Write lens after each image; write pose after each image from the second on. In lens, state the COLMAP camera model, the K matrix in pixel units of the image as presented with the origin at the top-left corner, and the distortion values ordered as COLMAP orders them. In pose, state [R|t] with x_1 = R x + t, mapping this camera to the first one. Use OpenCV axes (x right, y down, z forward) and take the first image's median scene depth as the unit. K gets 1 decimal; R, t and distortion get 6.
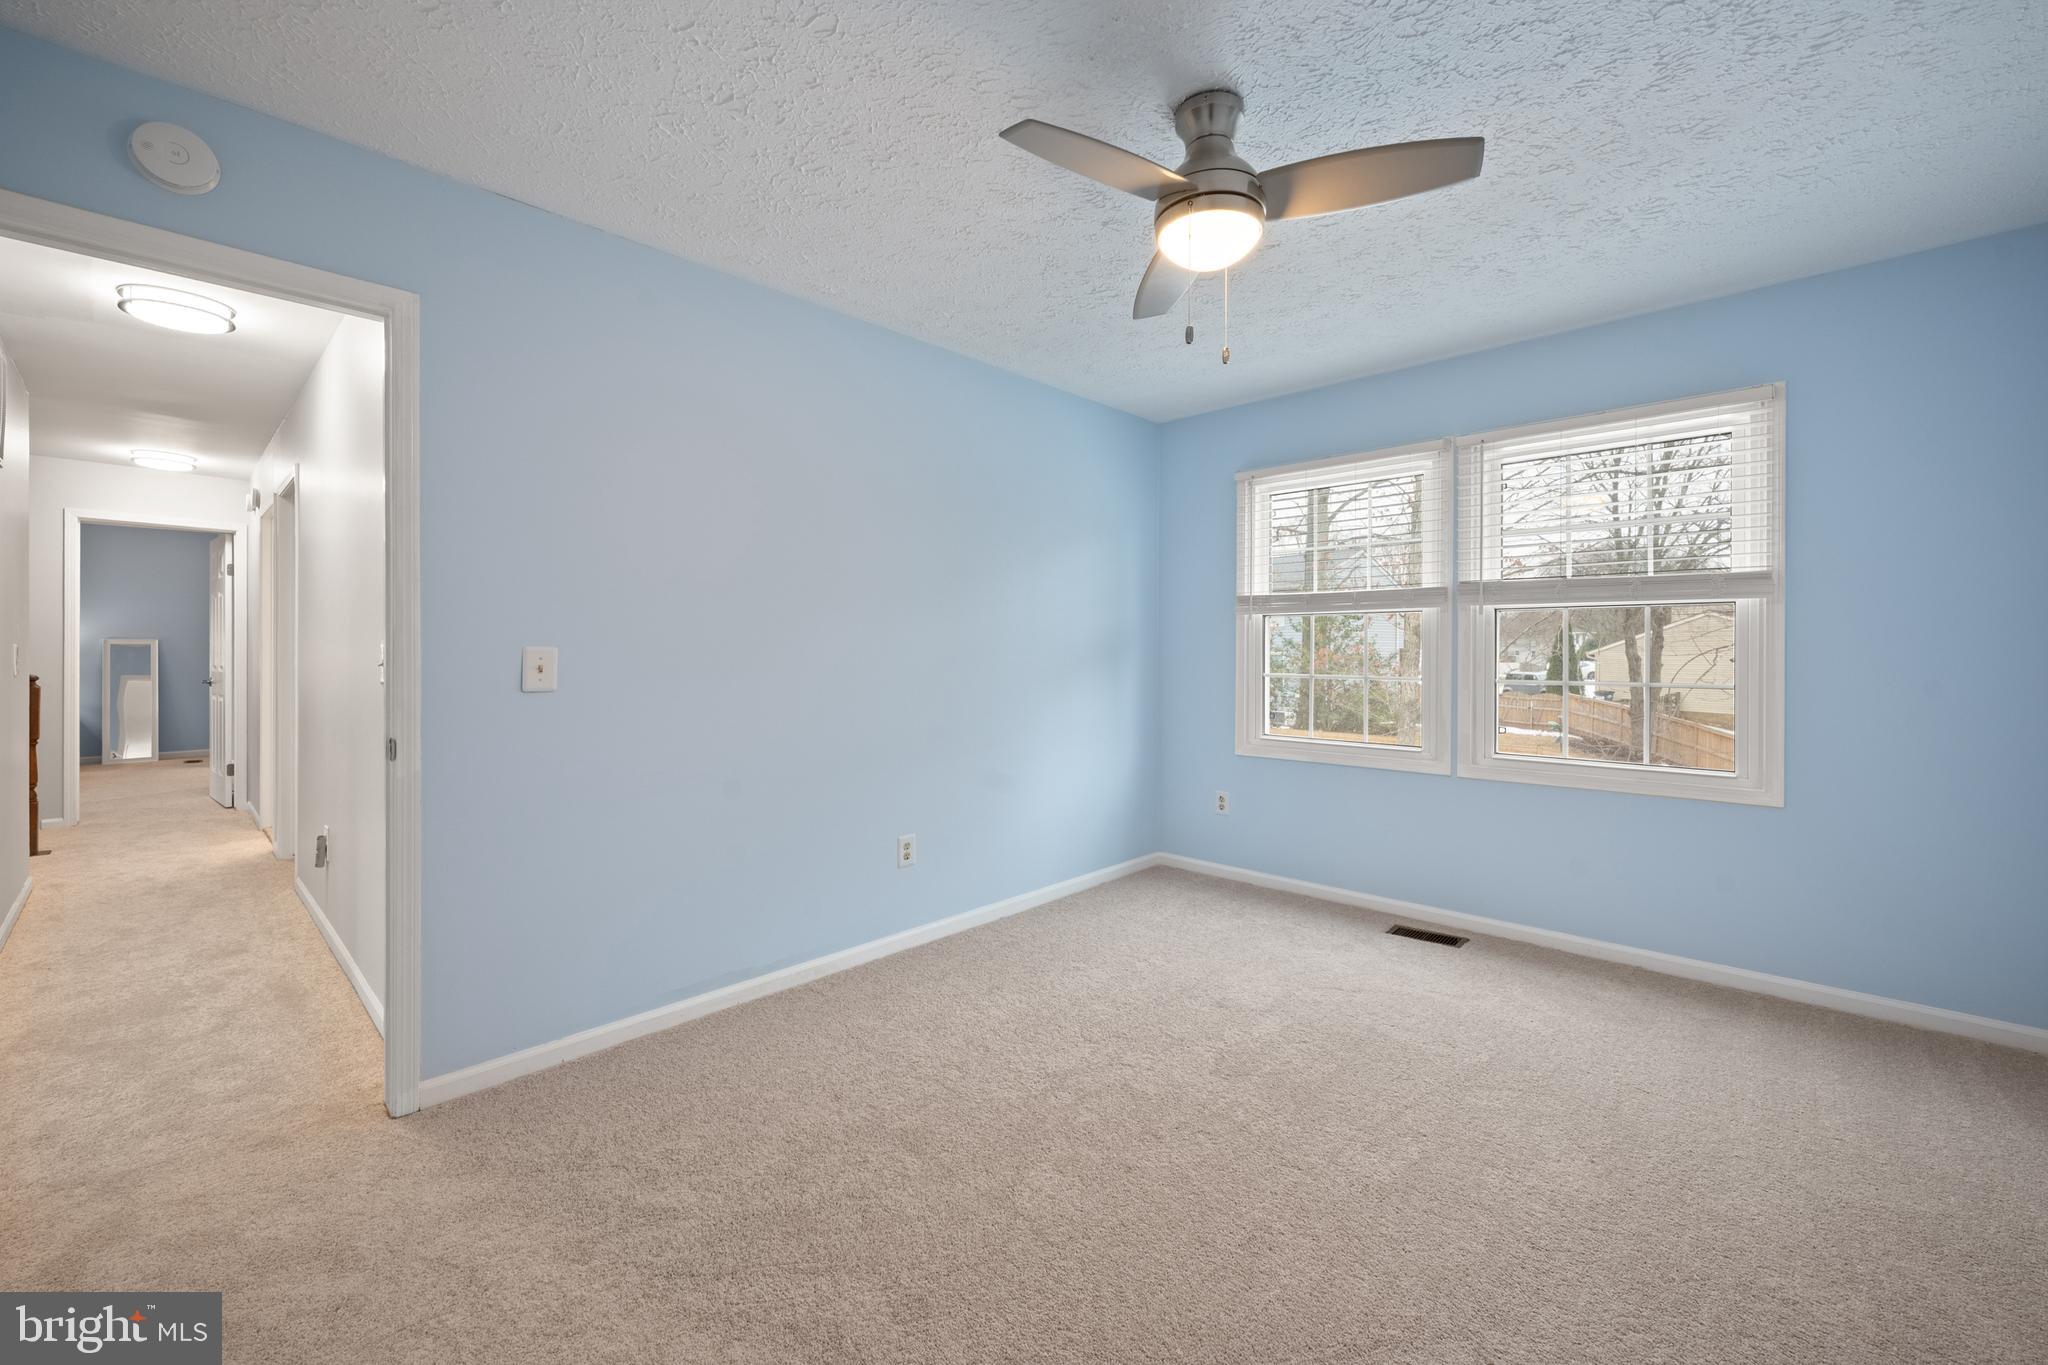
lens RADIAL K [[826.2, 0, 1036.3], [0, 826.2, 657.3], [0, 0, 1]] dist [0.000405, -0.000061]
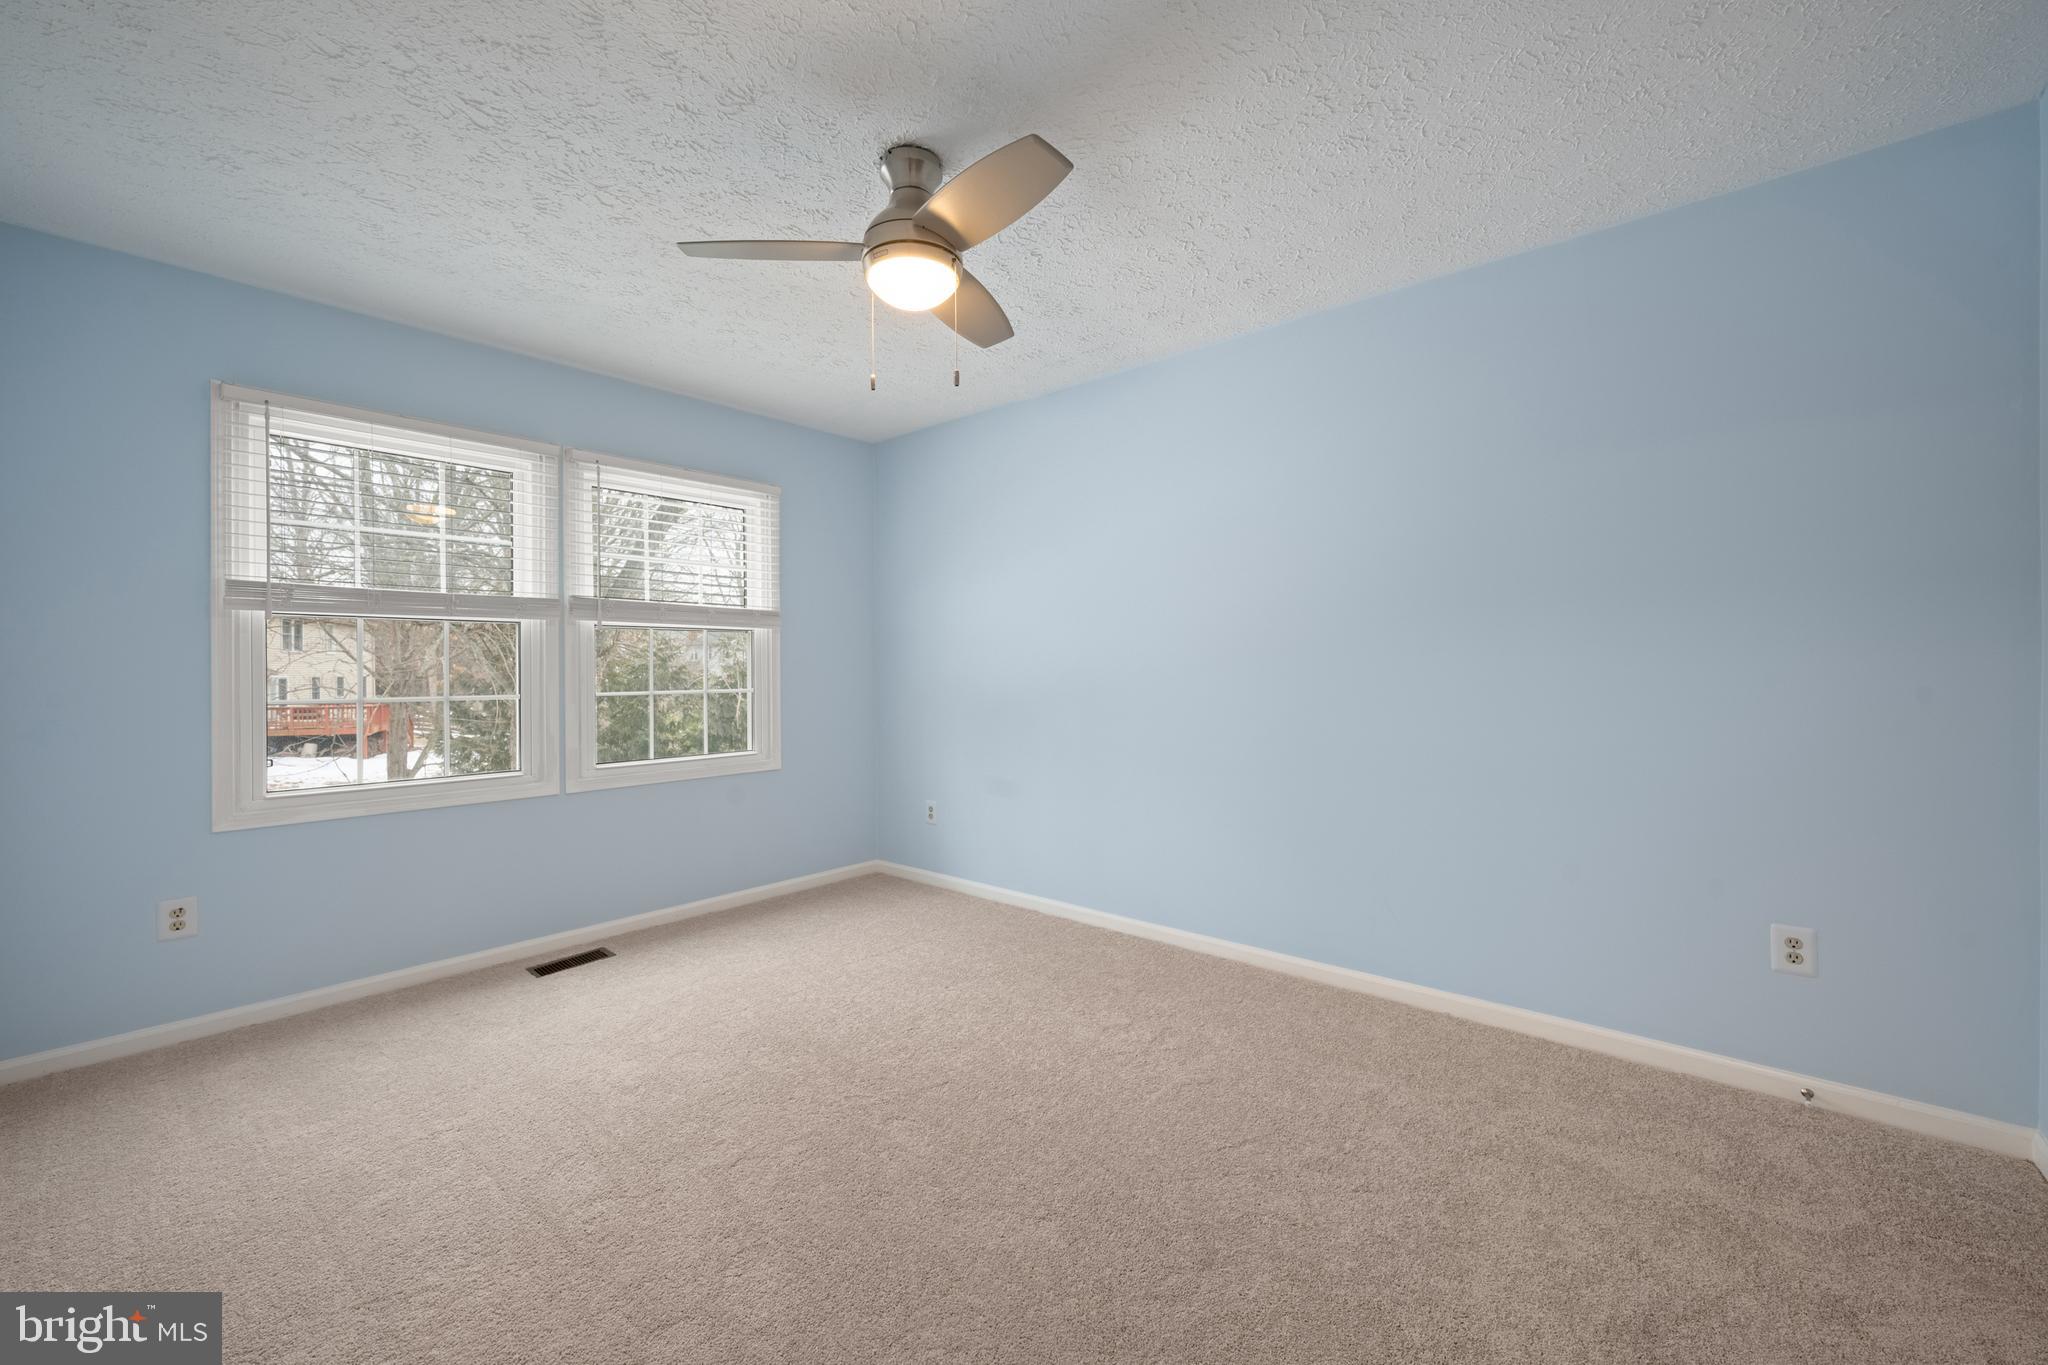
lens RADIAL K [[833.6, 0, 1024.0], [0, 833.6, 682.5], [0, 0, 1]] dist [0.000216, 0.000007]
pose [[-0.053996, -0.018397, 0.998372, -0.533002], [0.015437, 0.999695, 0.019256, 0.001645], [-0.998422, 0.016452, -0.053696, 0.536279]]
